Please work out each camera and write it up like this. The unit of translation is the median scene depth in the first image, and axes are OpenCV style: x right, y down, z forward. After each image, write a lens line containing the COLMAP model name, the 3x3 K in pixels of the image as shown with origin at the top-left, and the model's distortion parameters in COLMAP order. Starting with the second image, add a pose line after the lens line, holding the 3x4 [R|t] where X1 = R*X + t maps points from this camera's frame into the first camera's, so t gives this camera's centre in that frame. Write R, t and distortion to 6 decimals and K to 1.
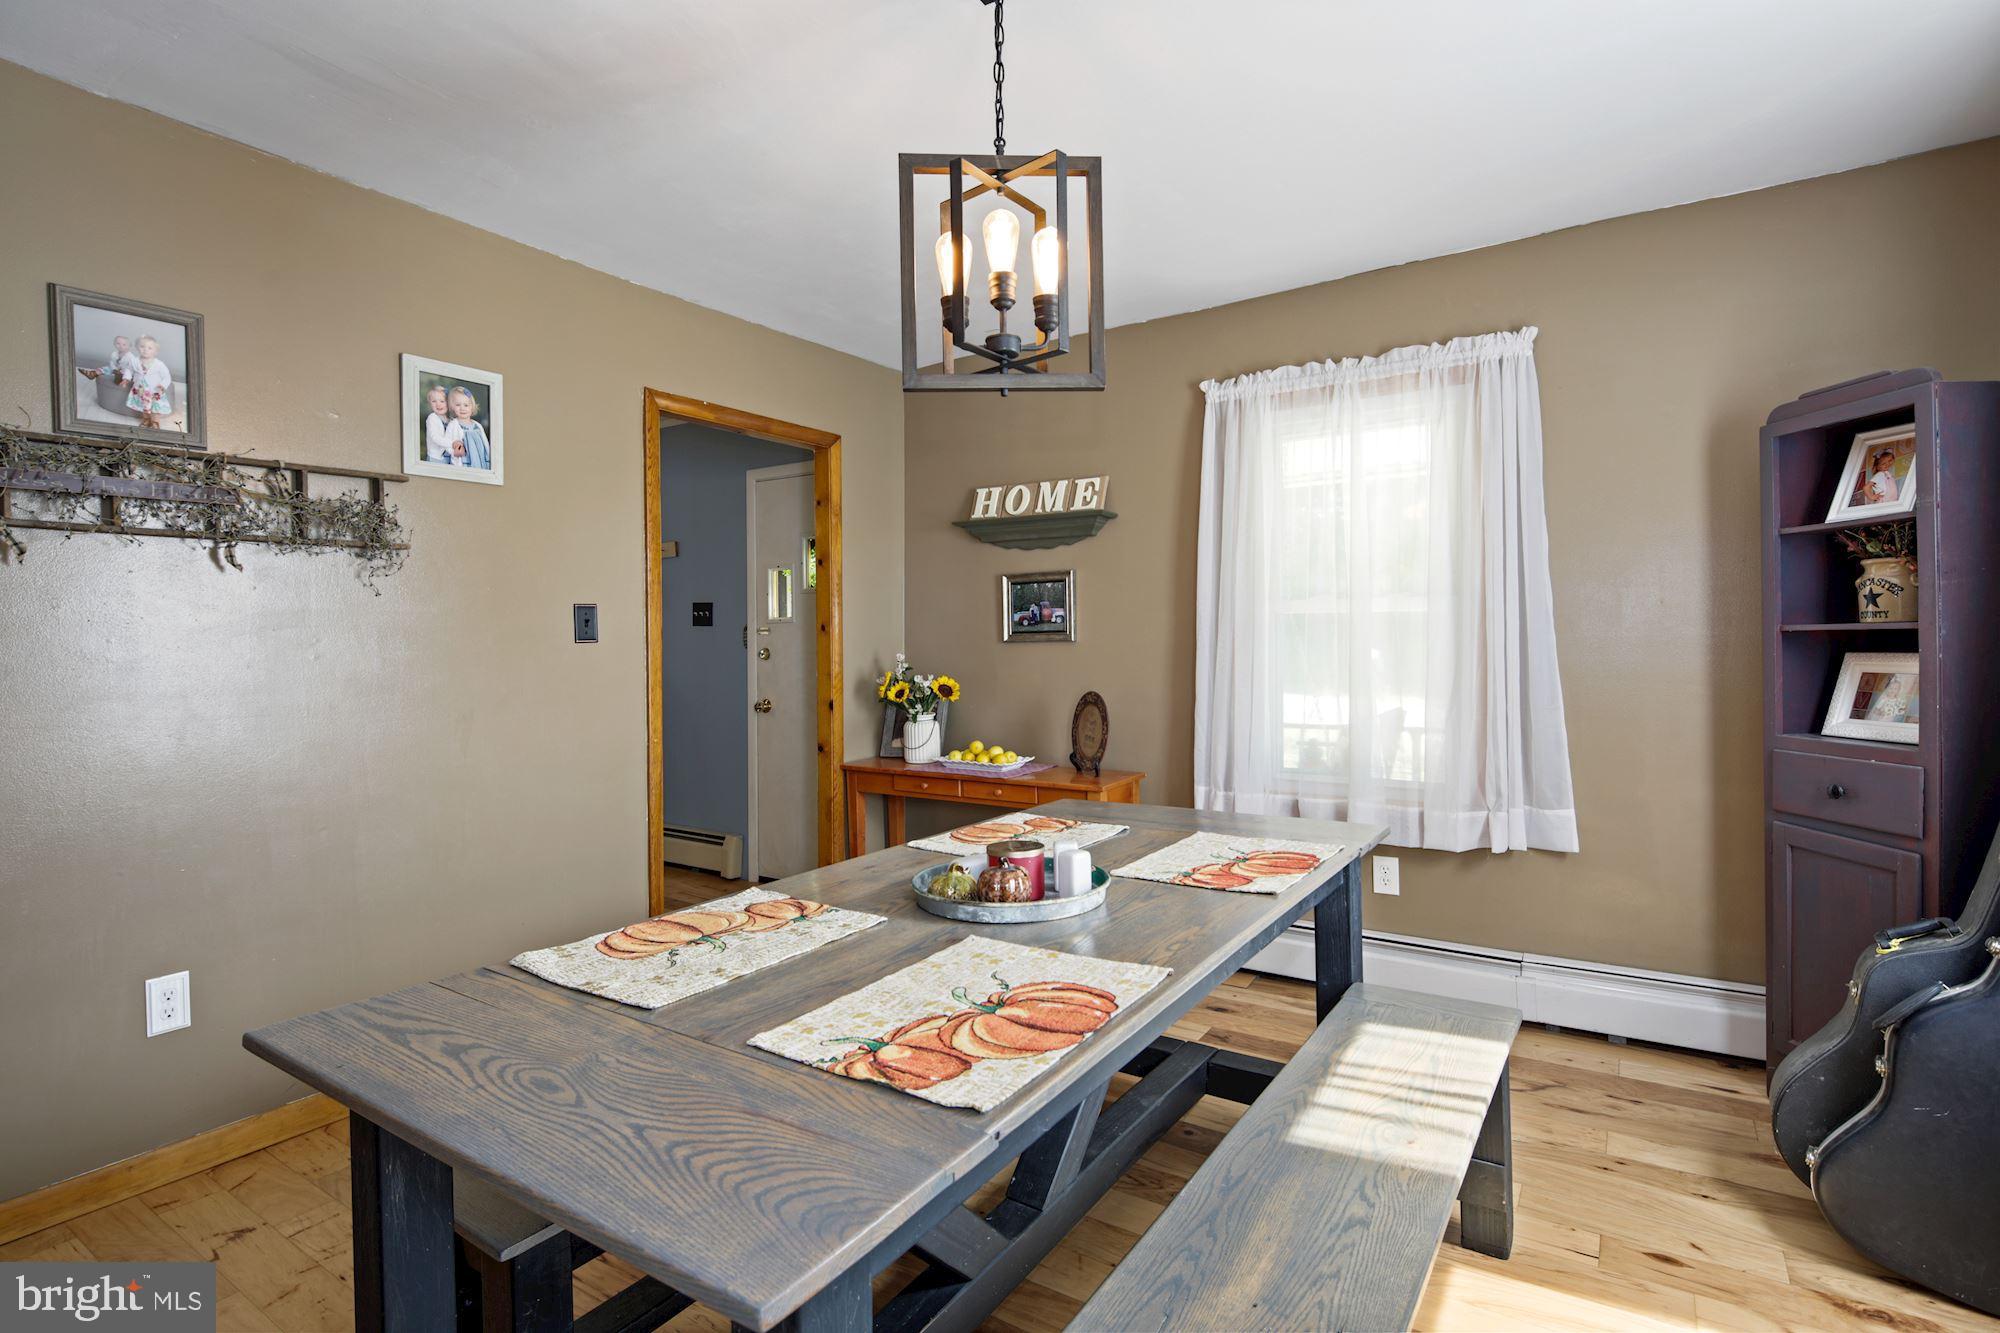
lens RADIAL K [[985.2, 0, 998.4], [0, 985.2, 664.6], [0, 0, 1]] dist [0.017727, -0.007505]
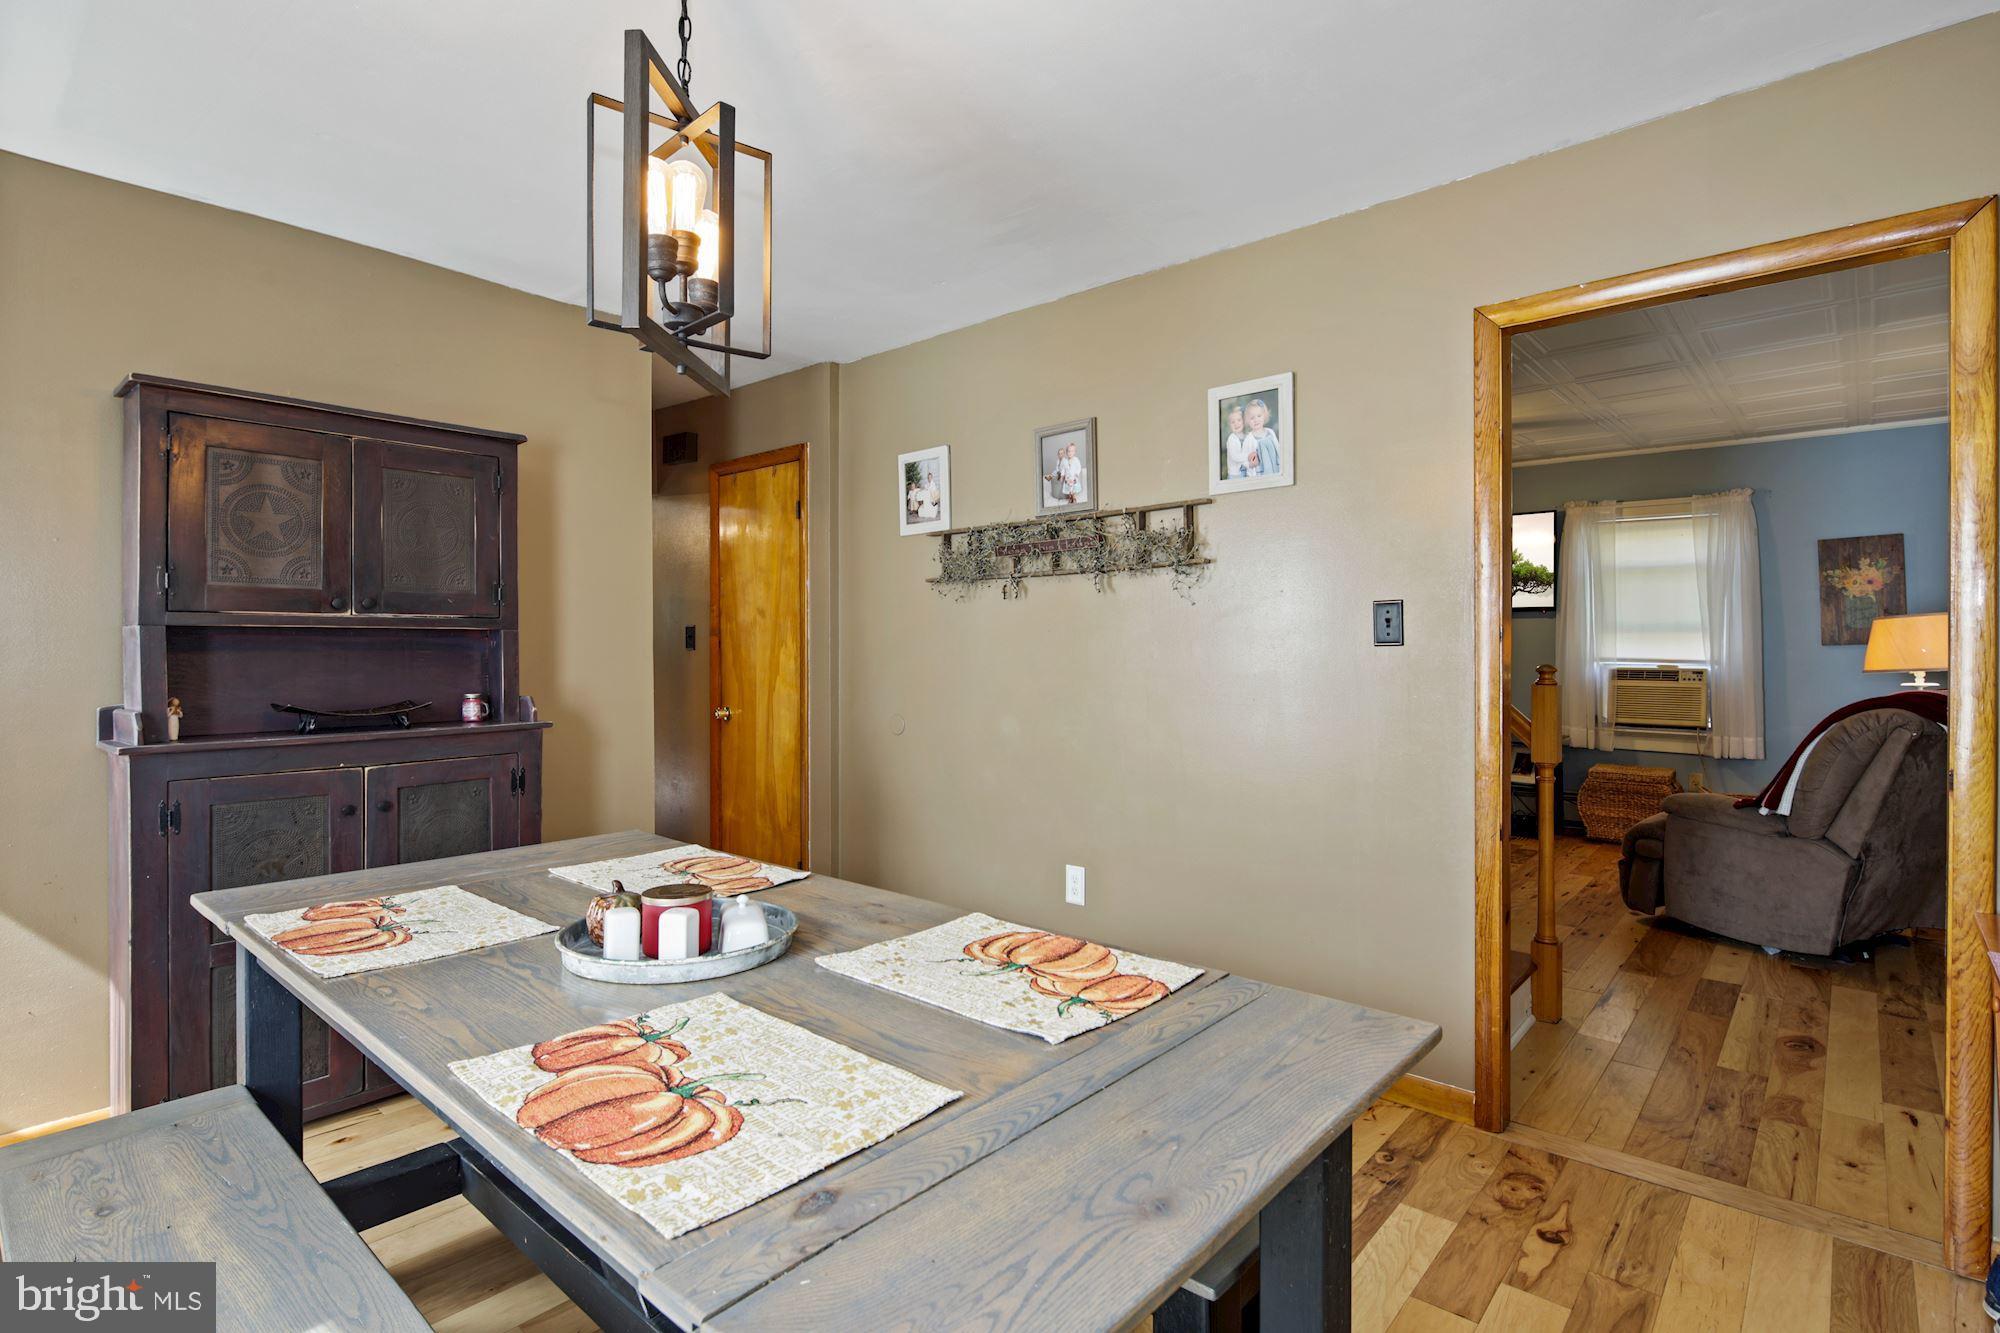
lens RADIAL K [[985.2, 0, 995.8], [0, 985.2, 623.8], [0, 0, 1]] dist [0.017727, -0.007505]
pose [[-0.159753, -0.008414, -0.987121, 0.594882], [-0.019557, 0.999794, -0.005357, -0.041411], [0.986963, 0.018450, -0.159884, 1.043102]]
